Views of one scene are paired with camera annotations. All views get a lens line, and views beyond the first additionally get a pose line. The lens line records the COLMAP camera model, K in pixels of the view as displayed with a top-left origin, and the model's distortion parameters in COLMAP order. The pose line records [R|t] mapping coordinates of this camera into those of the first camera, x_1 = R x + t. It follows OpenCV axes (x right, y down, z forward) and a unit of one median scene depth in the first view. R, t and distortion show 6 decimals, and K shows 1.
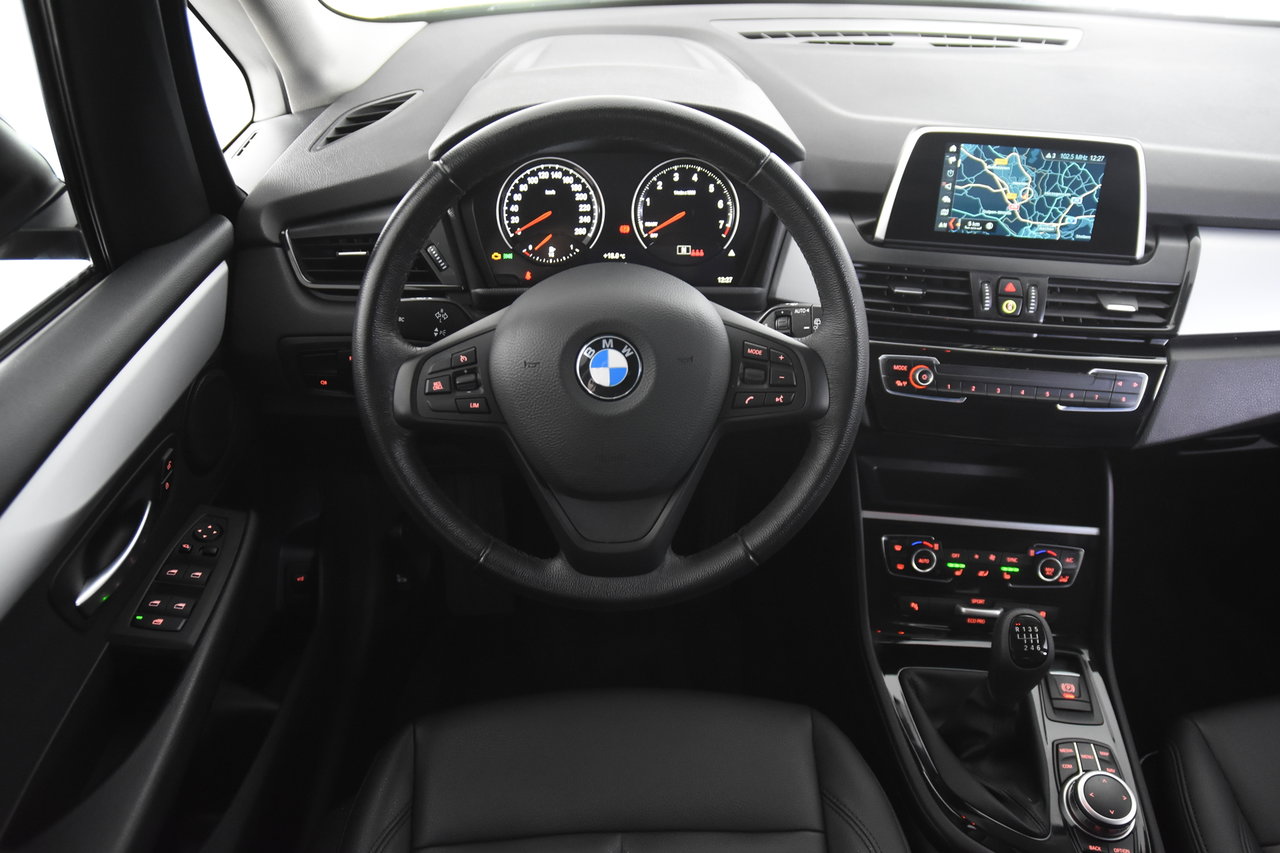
lens RADIAL K [[1003.9, 0, 641.6], [0, 1003.9, 429.9], [0, 0, 1]] dist [-0.085610, 0.059309]
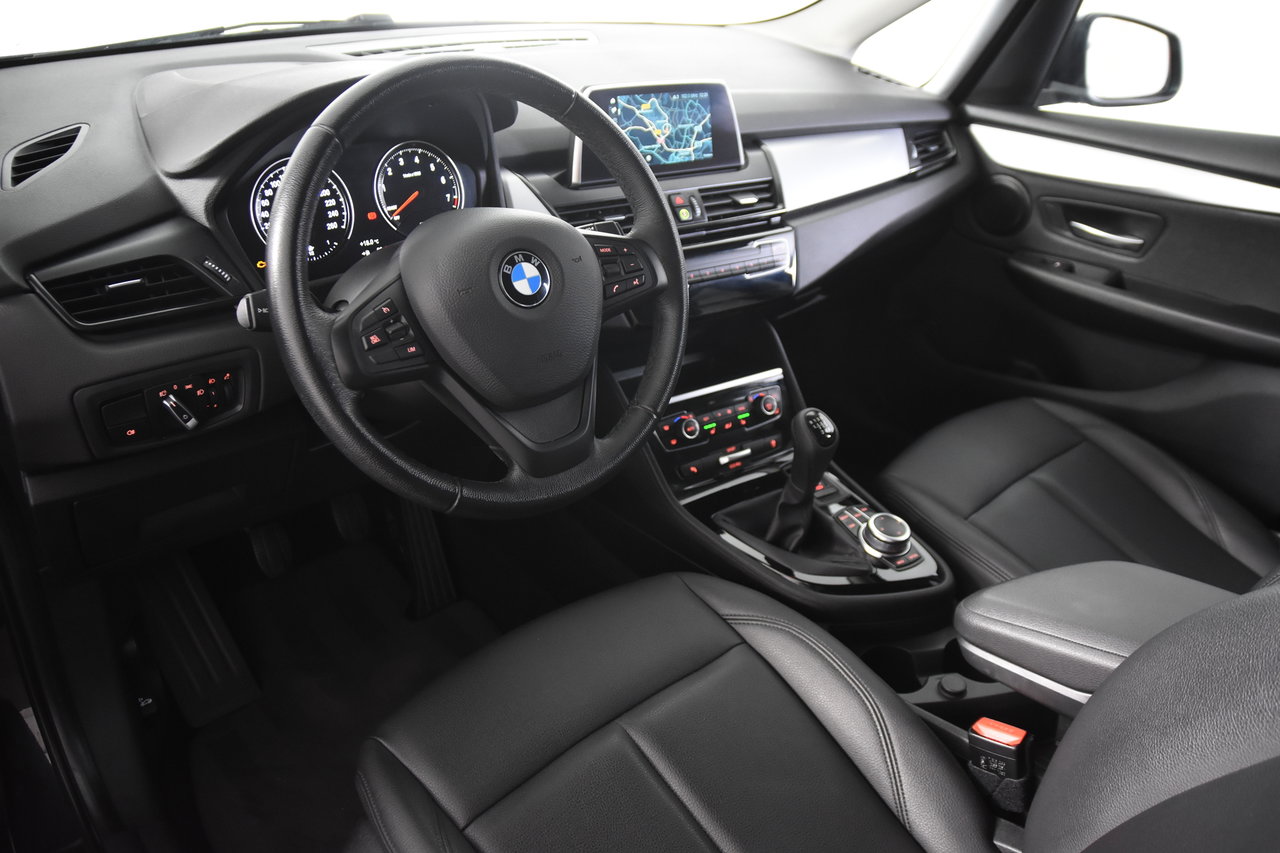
lens RADIAL K [[1003.9, 0, 647.7], [0, 1003.9, 434.4], [0, 0, 1]] dist [-0.085610, 0.059309]
pose [[0.750140, -0.290975, 0.593822, -0.514335], [0.349454, 0.936789, 0.017586, 0.102885], [-0.561402, 0.194321, 0.804405, 0.043959]]
